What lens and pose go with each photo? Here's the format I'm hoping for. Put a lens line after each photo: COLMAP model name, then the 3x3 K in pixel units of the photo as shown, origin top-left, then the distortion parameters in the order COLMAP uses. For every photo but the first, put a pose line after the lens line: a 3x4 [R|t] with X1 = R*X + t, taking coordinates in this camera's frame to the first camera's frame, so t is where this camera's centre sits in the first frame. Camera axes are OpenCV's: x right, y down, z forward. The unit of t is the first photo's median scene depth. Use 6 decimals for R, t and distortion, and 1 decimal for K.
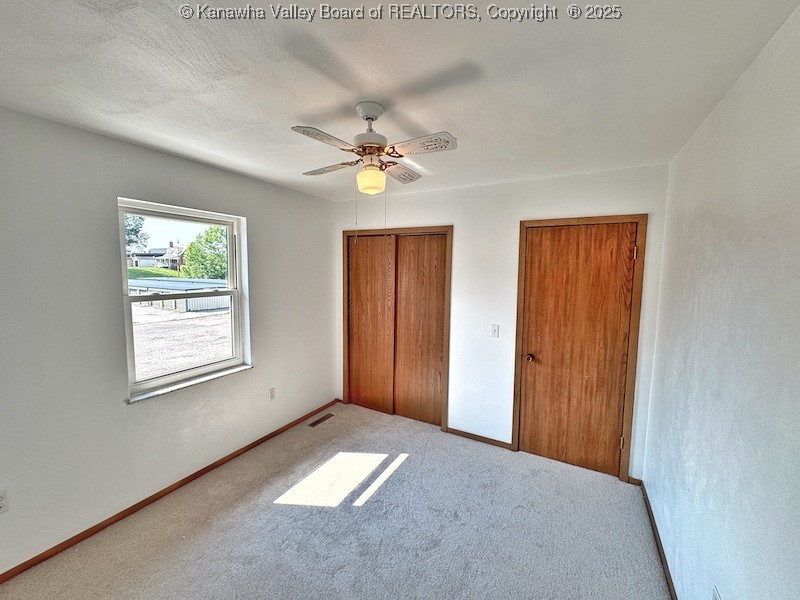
lens RADIAL K [[319.5, 0, 400.2], [0, 319.5, 296.6], [0, 0, 1]] dist [-0.000281, 0.000232]
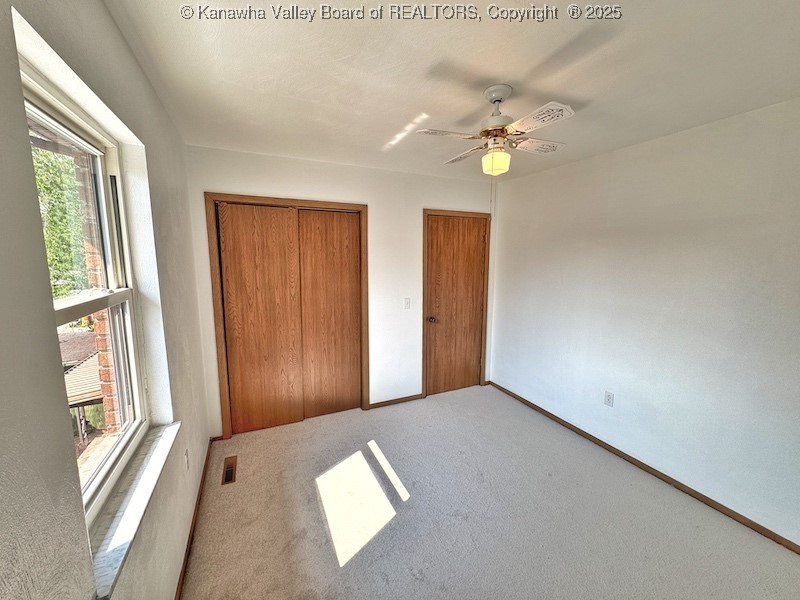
lens RADIAL K [[319.5, 0, 400.2], [0, 319.5, 296.6], [0, 0, 1]] dist [-0.000281, 0.000232]
pose [[0.582035, -0.117265, 0.804664, -0.676034], [0.072521, 0.993090, 0.092268, -0.026095], [-0.809923, 0.004652, 0.586518, 0.367918]]
